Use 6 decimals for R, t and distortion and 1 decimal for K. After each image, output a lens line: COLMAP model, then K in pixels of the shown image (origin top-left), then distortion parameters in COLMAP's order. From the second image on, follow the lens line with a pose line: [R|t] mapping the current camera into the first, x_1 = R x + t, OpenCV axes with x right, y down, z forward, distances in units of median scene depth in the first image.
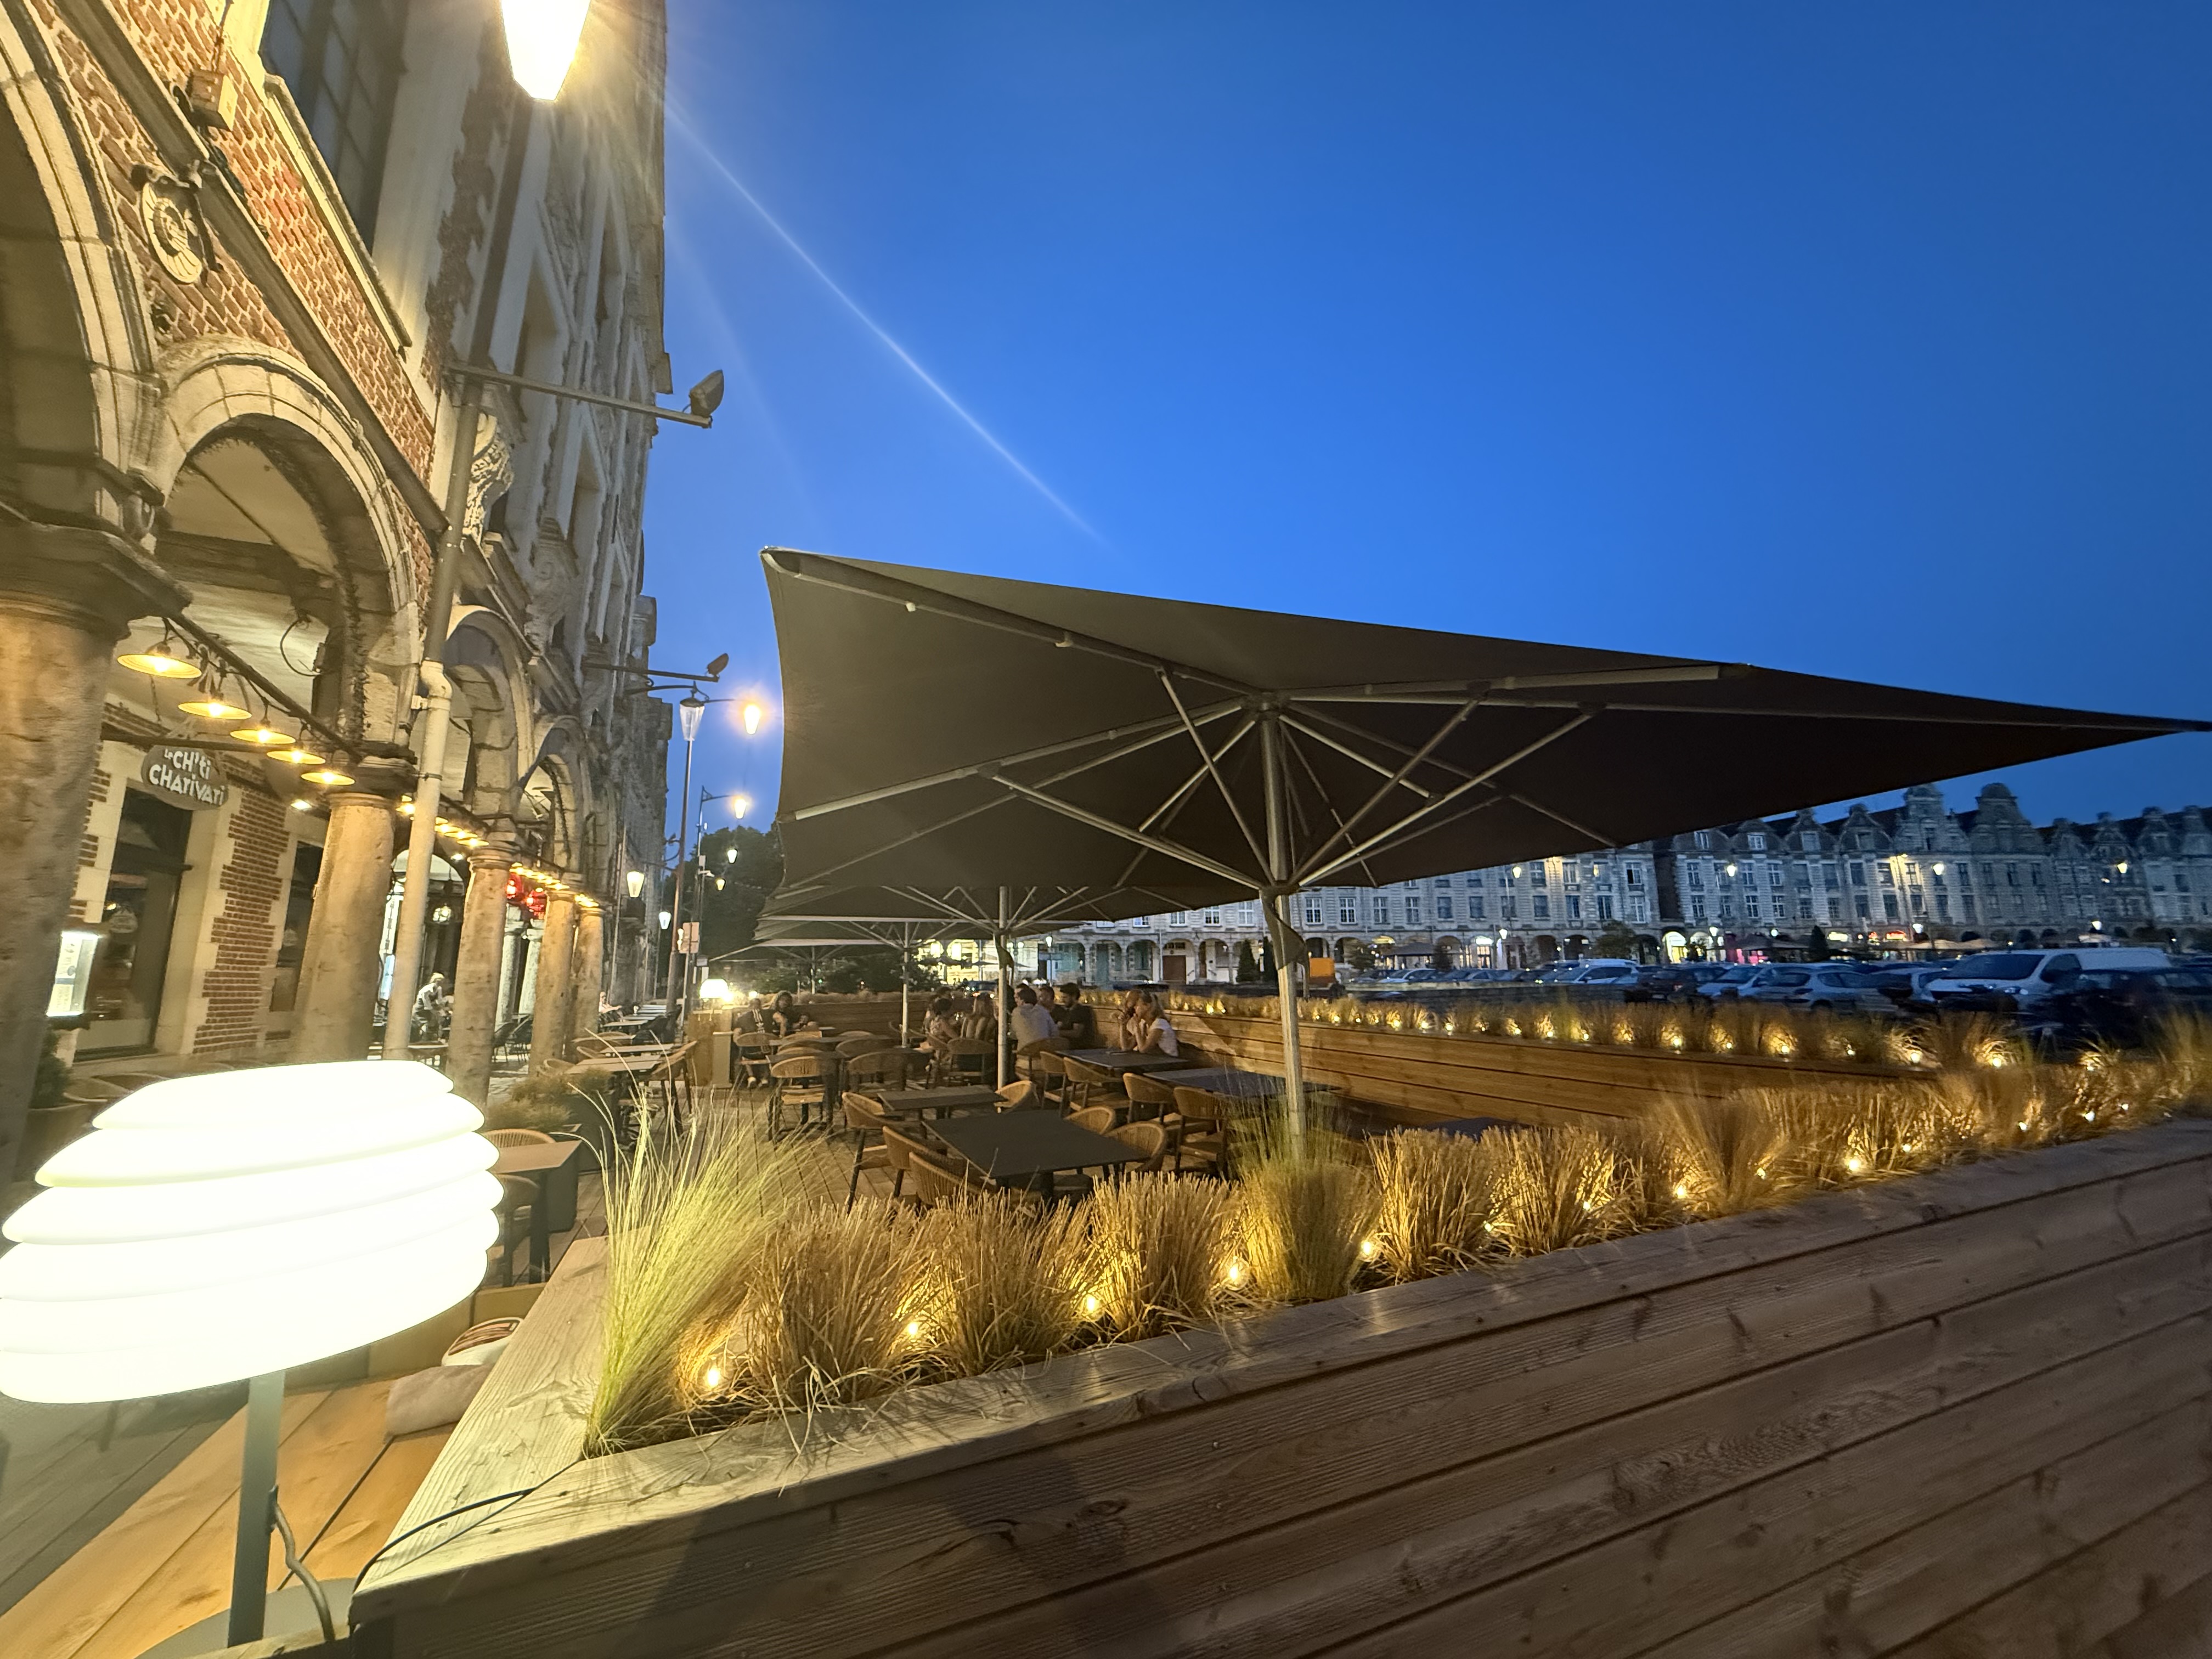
lens RADIAL K [[902.5, 0, 1142.0], [0, 902.5, 829.5], [0, 0, 1]] dist [0.000463, 0.000149]
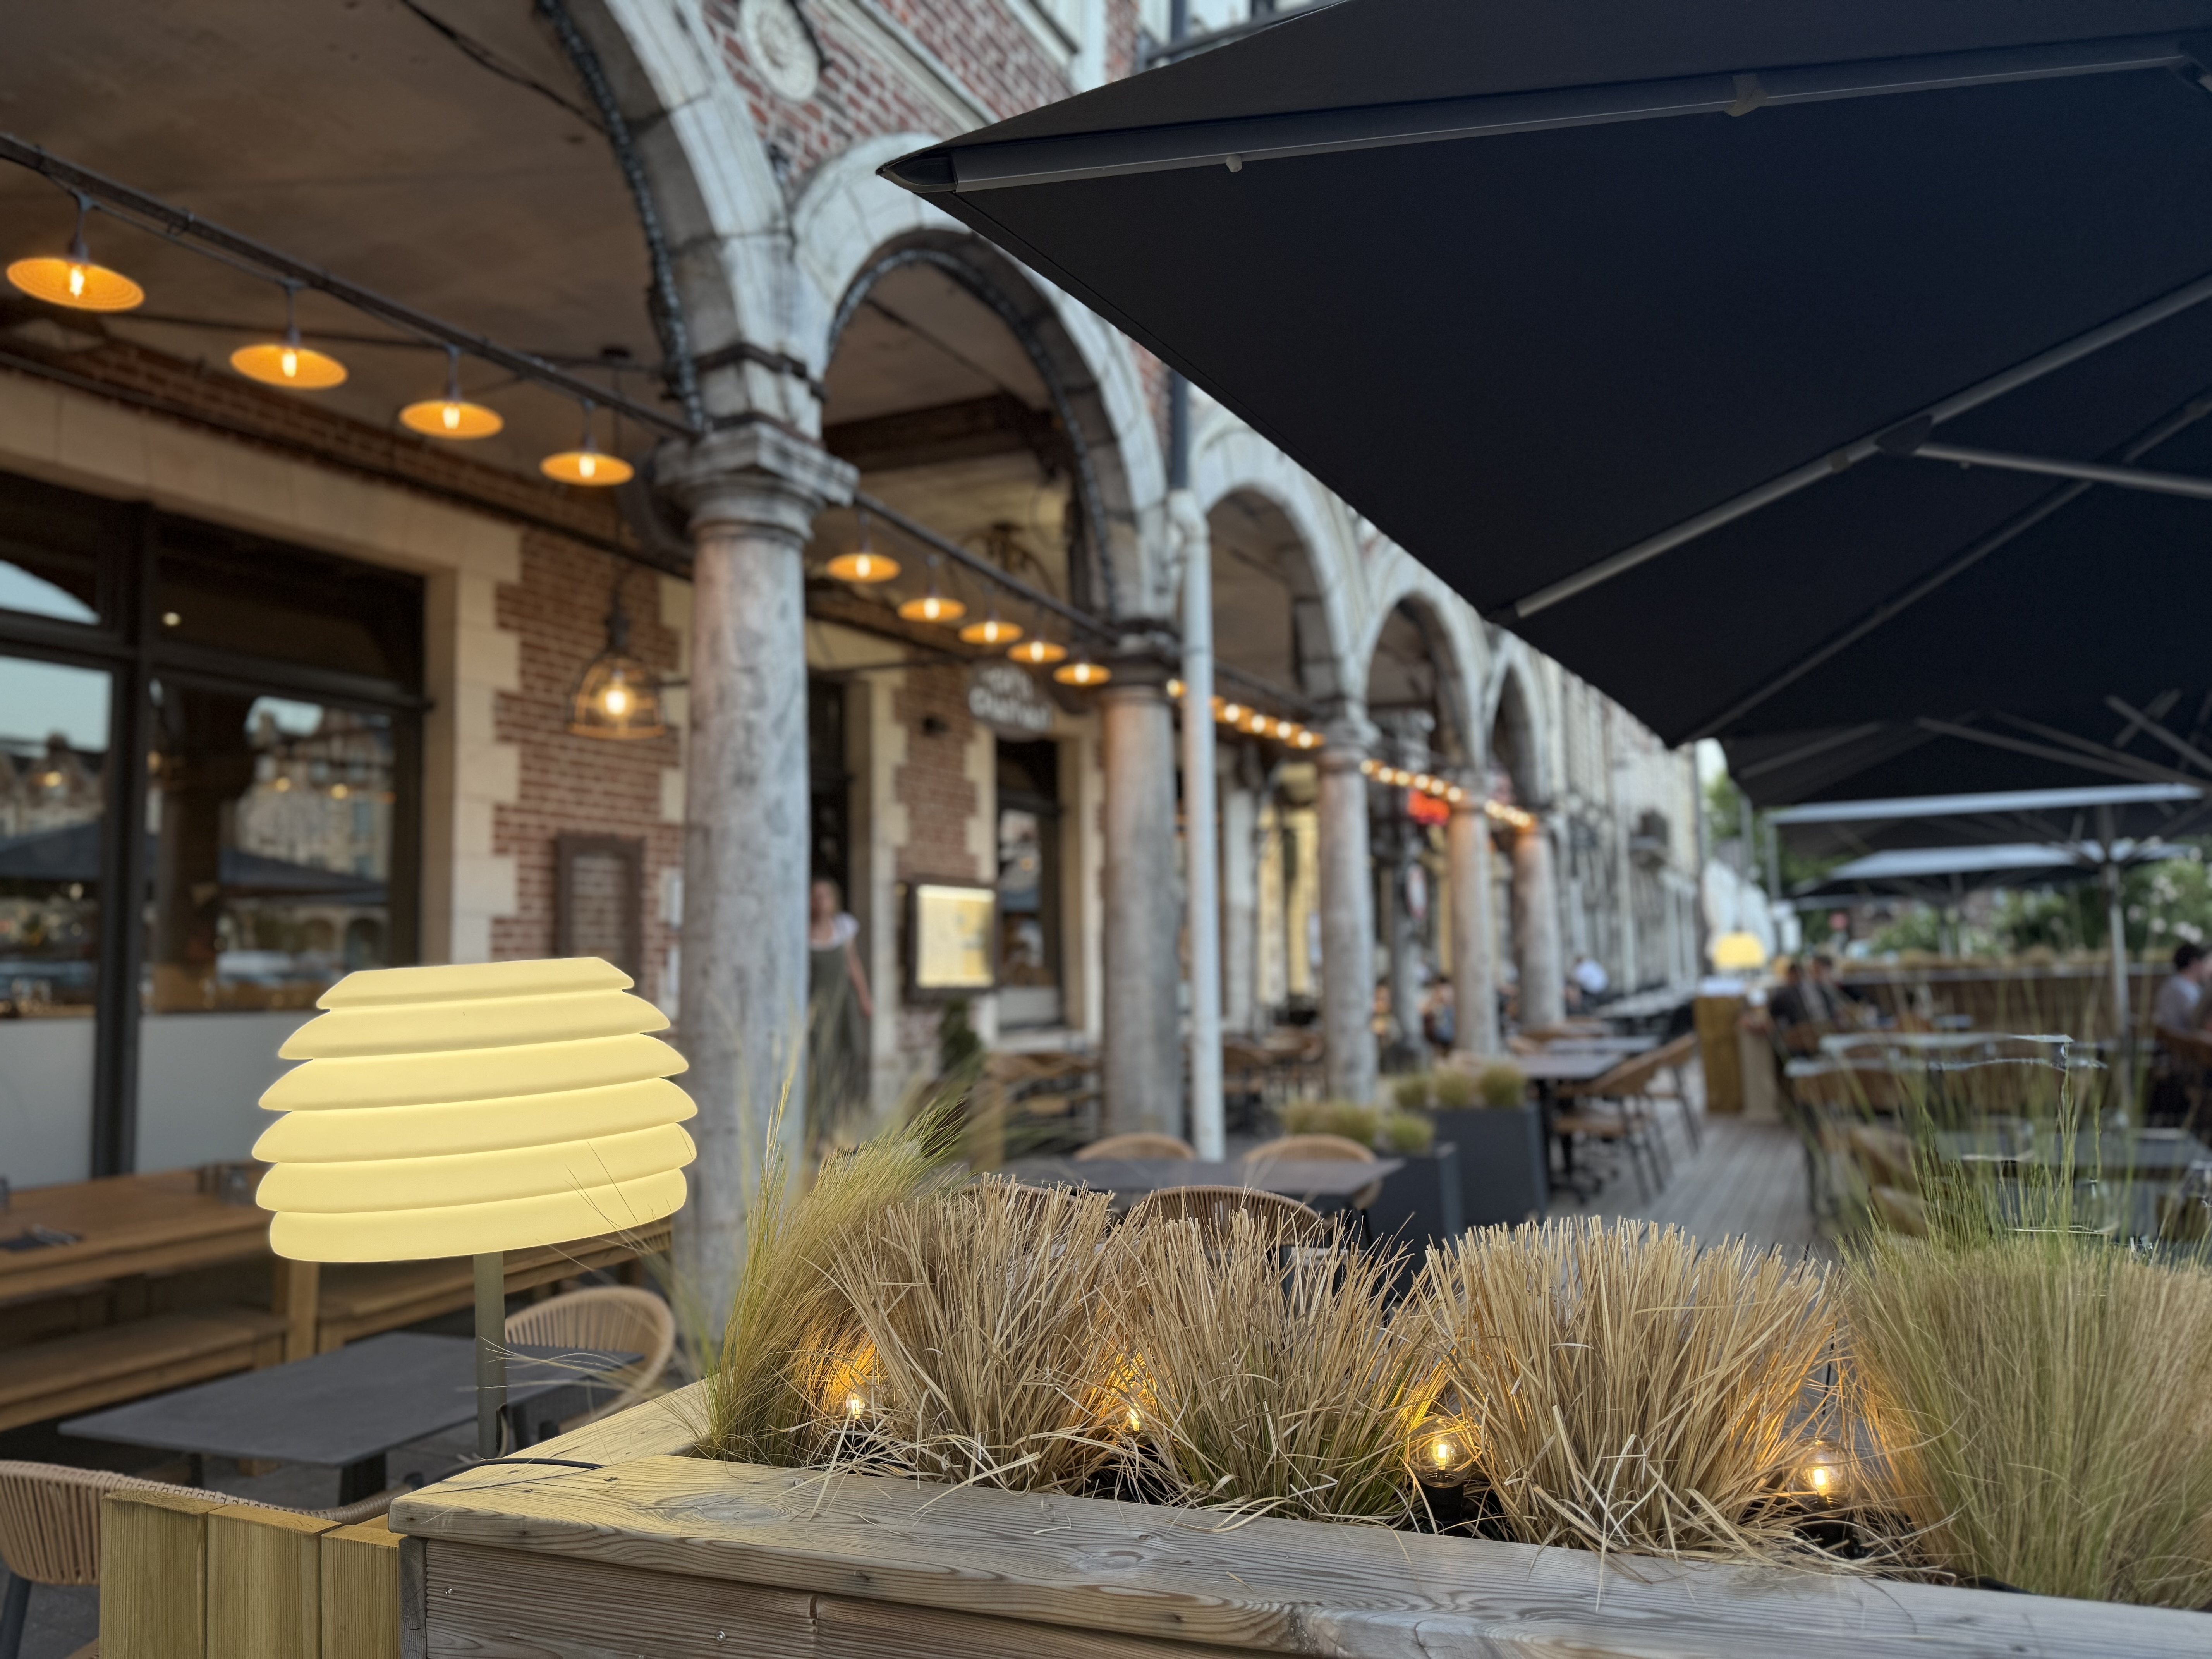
lens RADIAL K [[1618.6, 0, 1106.0], [0, 1618.6, 829.5], [0, 0, 1]] dist [0.166269, -0.358310]
pose [[0.654931, -0.075606, -0.751897, 0.182840], [0.147445, 0.988644, 0.029019, 0.047811], [0.741165, -0.129869, 0.658642, 0.104463]]
